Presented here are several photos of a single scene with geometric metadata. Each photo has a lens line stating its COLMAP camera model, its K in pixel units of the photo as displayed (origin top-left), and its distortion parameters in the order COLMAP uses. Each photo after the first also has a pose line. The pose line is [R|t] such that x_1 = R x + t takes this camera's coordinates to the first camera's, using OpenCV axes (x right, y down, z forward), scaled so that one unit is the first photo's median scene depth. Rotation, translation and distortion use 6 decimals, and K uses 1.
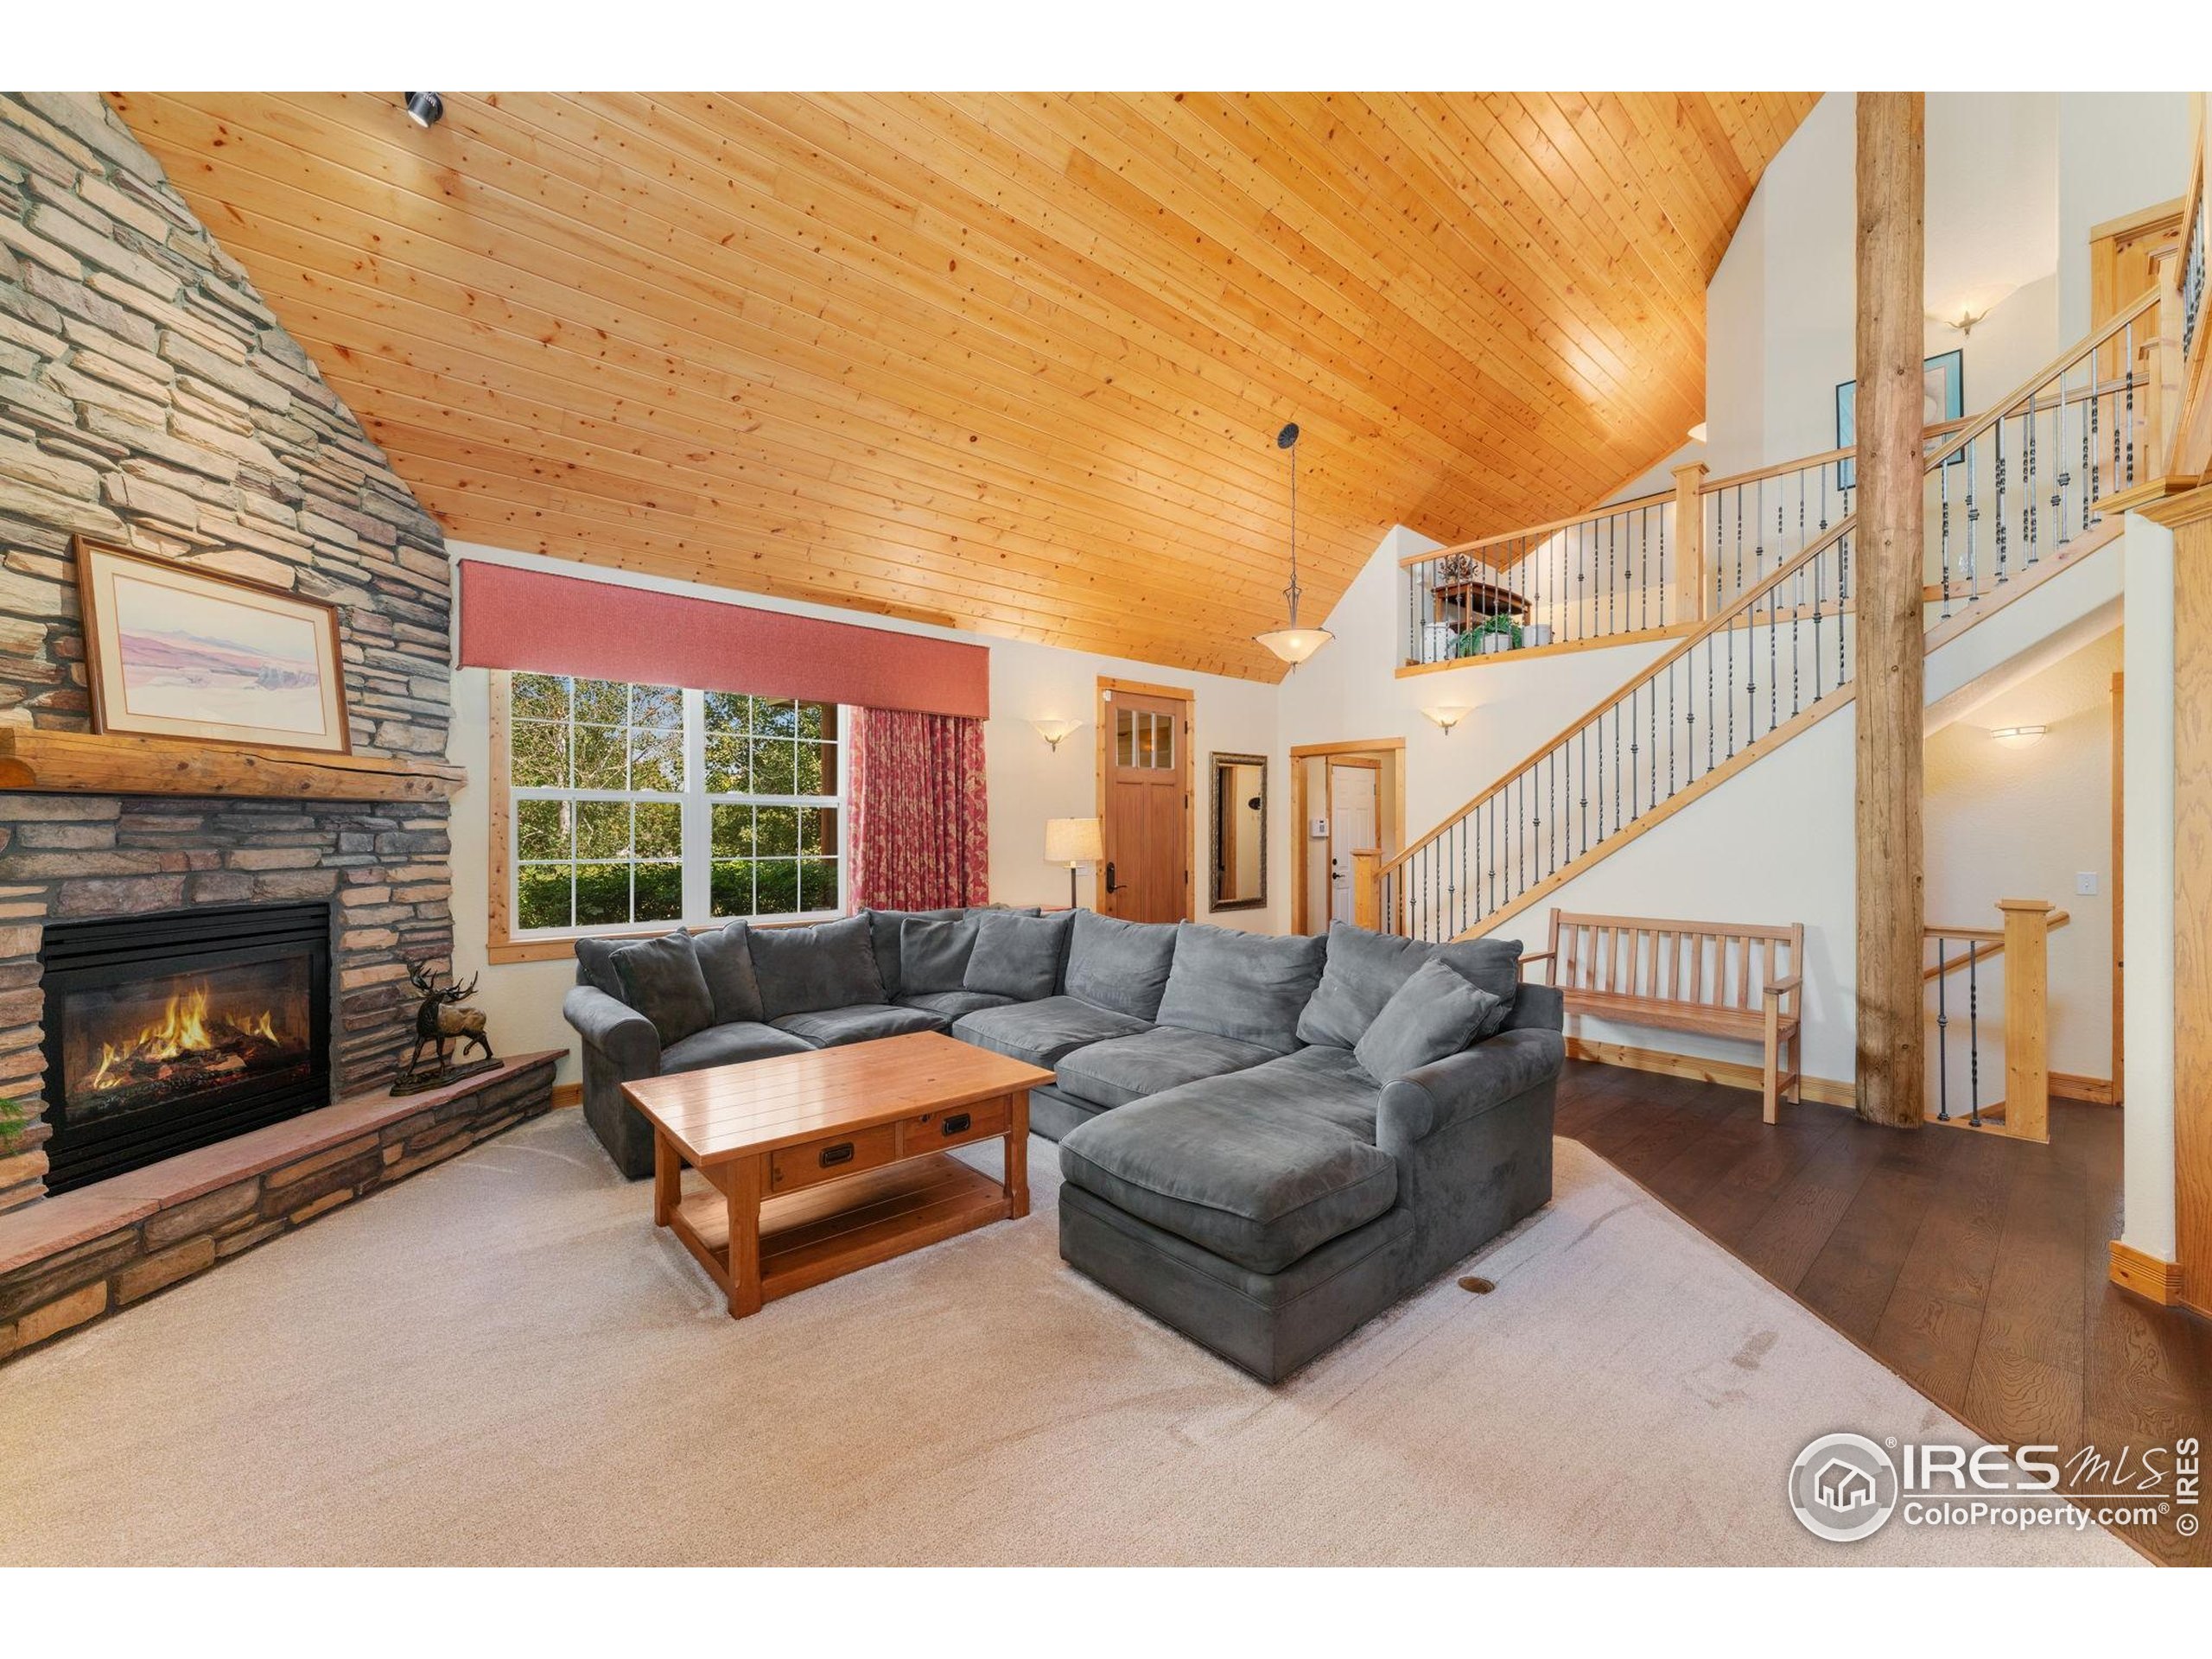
lens RADIAL K [[889.6, 0, 1095.6], [0, 889.6, 823.9], [0, 0, 1]] dist [0.003746, 0.000037]
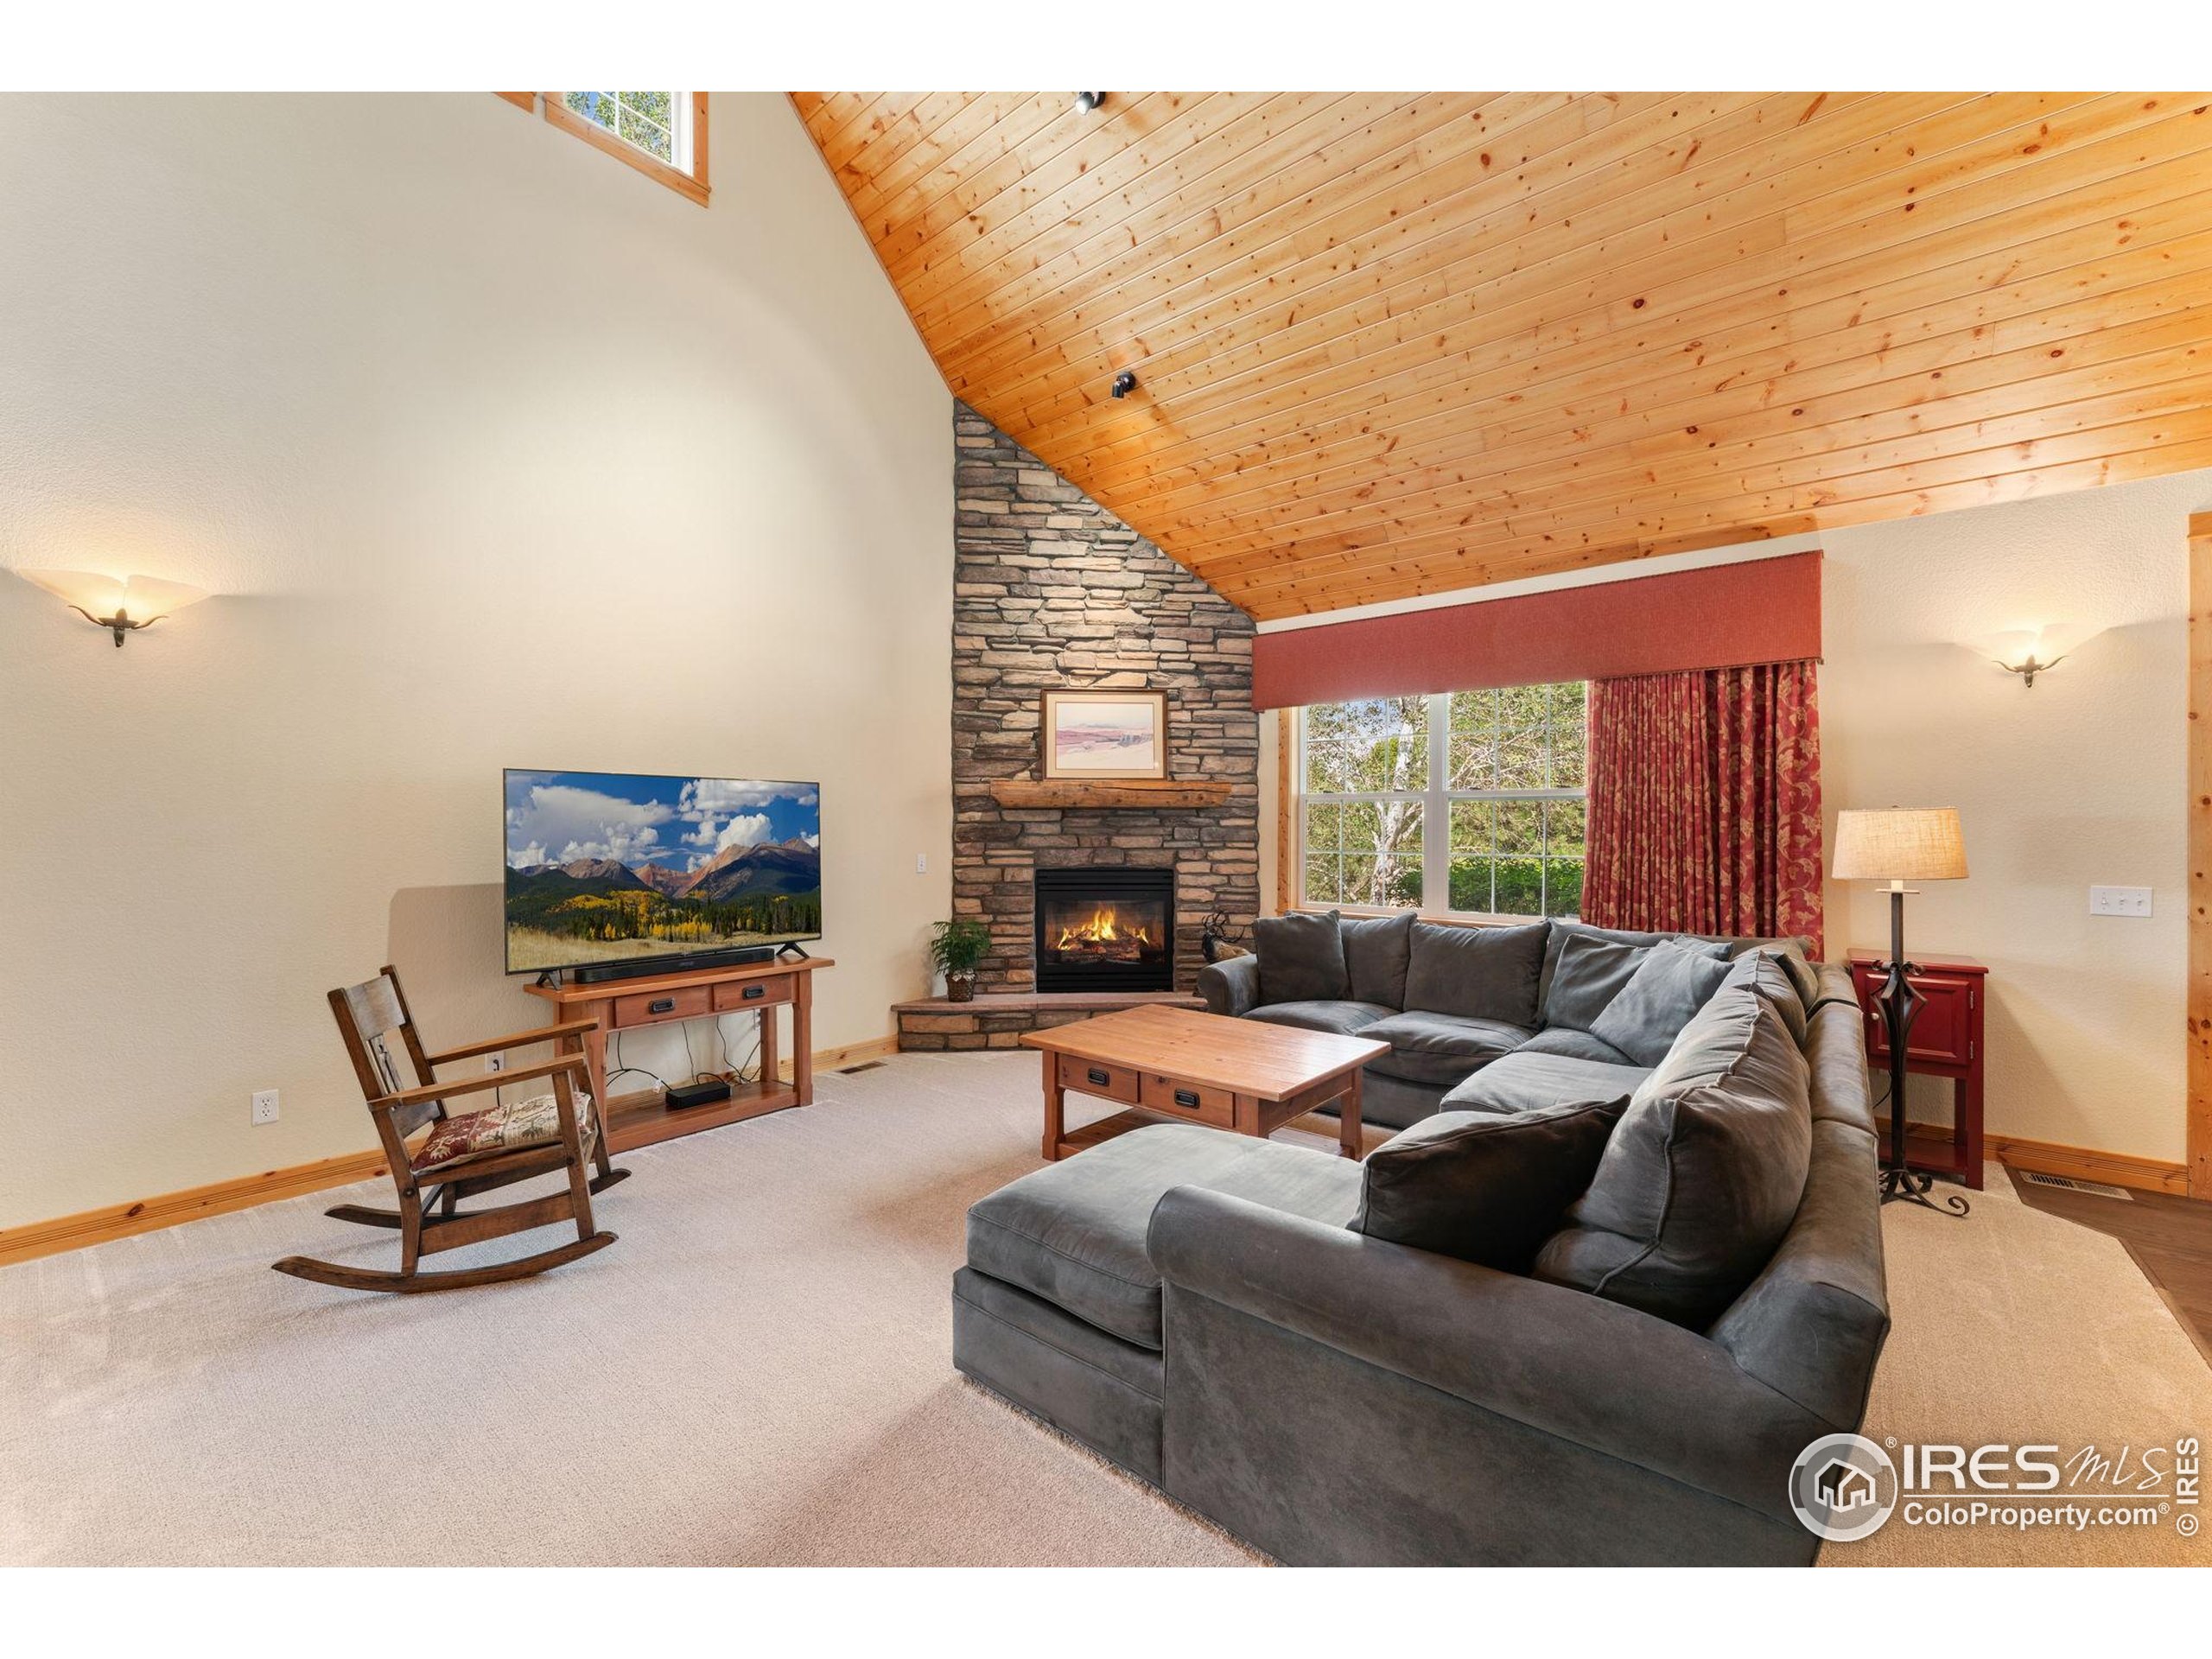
lens RADIAL K [[889.6, 0, 1086.8], [0, 889.6, 826.3], [0, 0, 1]] dist [0.003746, 0.000037]
pose [[0.142597, 0.001170, -0.989780, 0.770893], [0.003726, 0.999992, 0.001718, 0.004763], [0.989774, -0.003933, 0.142591, 0.621446]]
